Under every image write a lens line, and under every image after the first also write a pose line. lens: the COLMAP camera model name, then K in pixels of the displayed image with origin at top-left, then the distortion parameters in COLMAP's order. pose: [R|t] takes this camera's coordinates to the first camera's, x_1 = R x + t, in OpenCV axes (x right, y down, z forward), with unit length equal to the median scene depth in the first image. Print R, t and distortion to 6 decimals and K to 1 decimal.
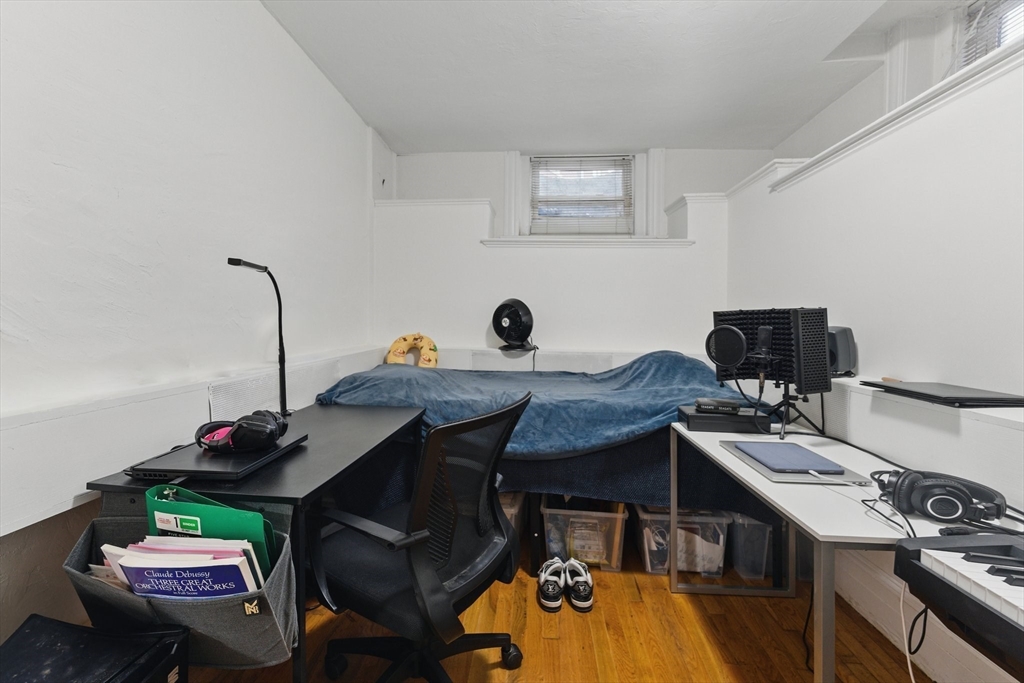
lens RADIAL K [[455.0, 0, 498.6], [0, 455.0, 321.3], [0, 0, 1]] dist [-0.002648, 0.001413]
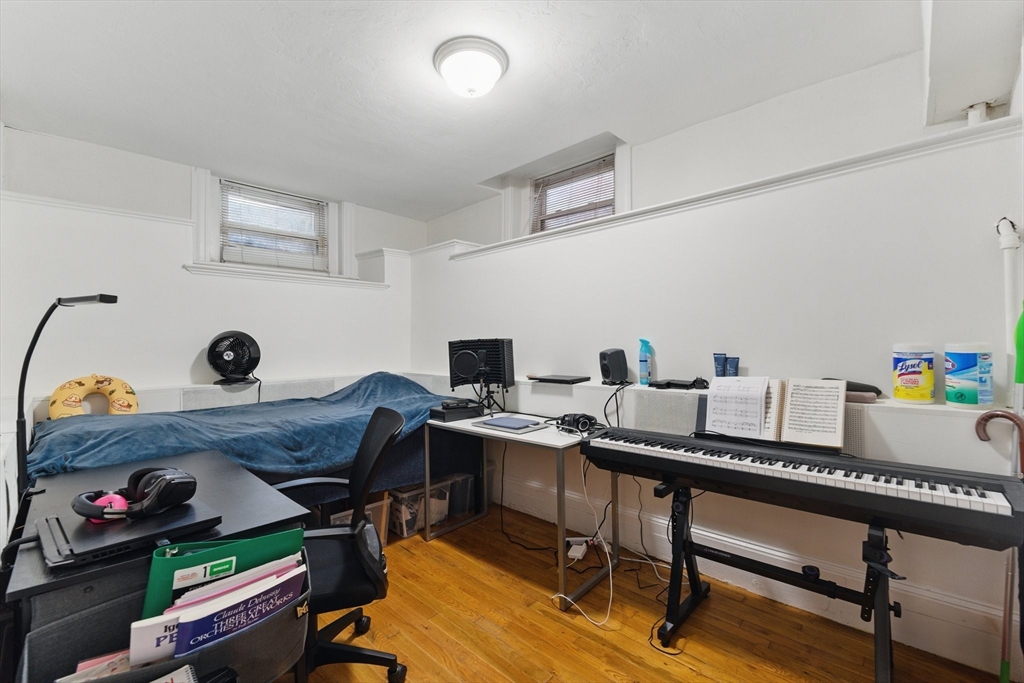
lens RADIAL K [[455.0, 0, 507.7], [0, 455.0, 340.5], [0, 0, 1]] dist [-0.002648, 0.001413]
pose [[0.611797, -0.019894, 0.790764, -0.528362], [0.027733, 0.999609, 0.003691, -0.022848], [-0.790528, 0.019673, 0.612109, -0.066761]]
